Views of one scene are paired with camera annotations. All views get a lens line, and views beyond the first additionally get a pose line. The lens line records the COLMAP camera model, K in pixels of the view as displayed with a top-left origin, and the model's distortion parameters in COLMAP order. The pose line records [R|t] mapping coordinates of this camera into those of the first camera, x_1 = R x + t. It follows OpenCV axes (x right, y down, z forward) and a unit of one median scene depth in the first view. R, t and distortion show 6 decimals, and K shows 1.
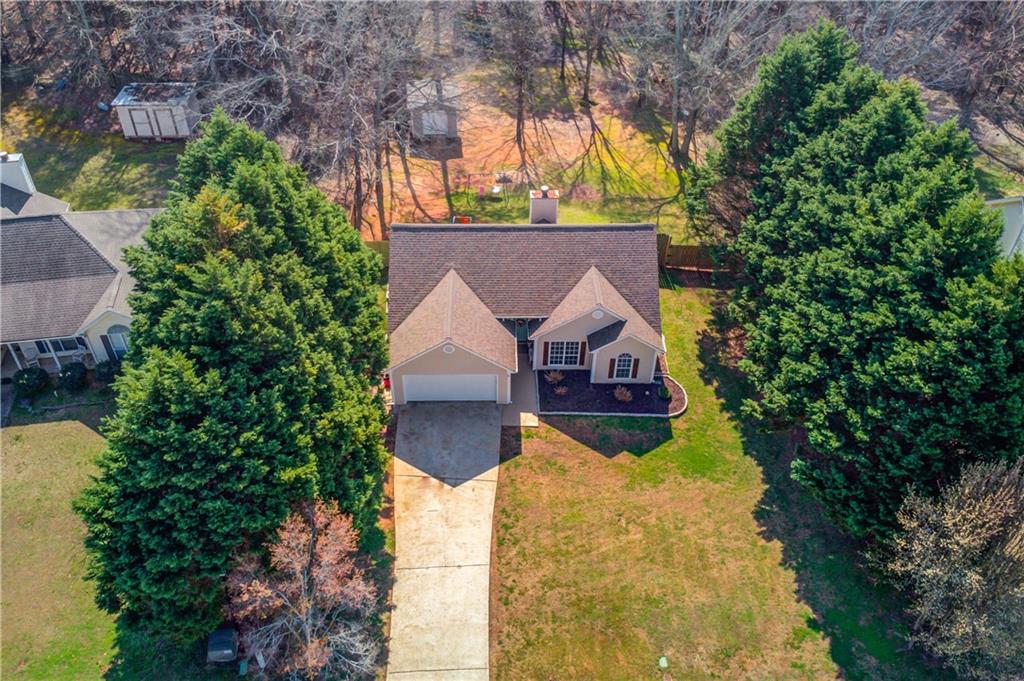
lens RADIAL K [[707.5, 0, 512.3], [0, 707.5, 336.8], [0, 0, 1]] dist [0.222127, -0.362633]
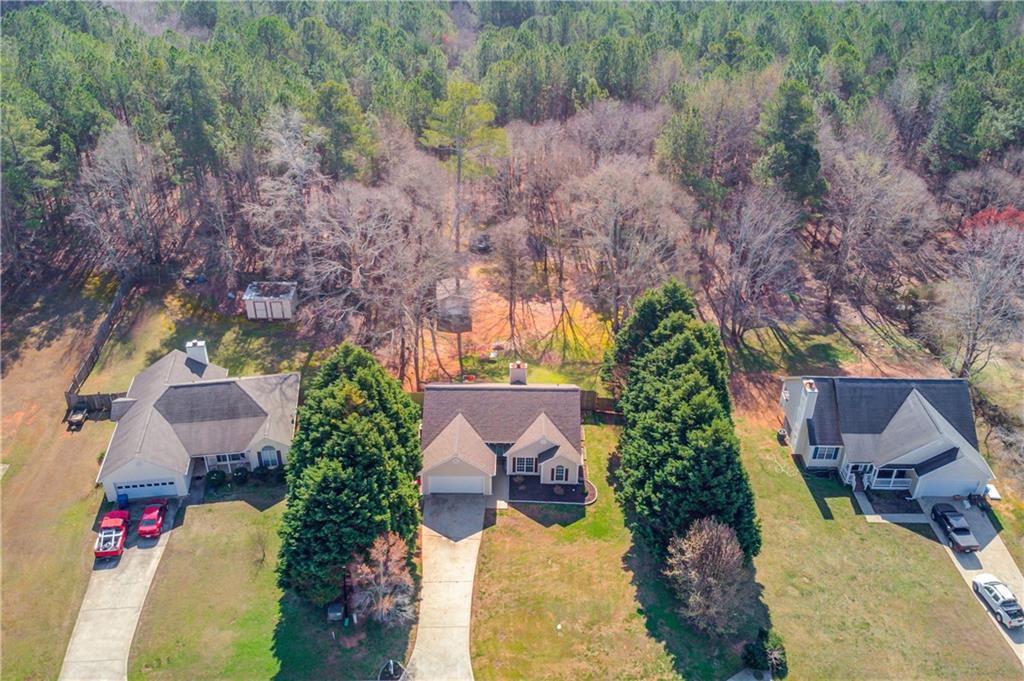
lens RADIAL K [[707.5, 0, 512.3], [0, 707.5, 336.8], [0, 0, 1]] dist [0.222127, -0.362633]
pose [[0.999626, 0.012427, -0.024379, 0.099463], [-0.016232, 0.986541, -0.162707, -0.000546], [0.022028, 0.163042, 0.986373, -0.867182]]
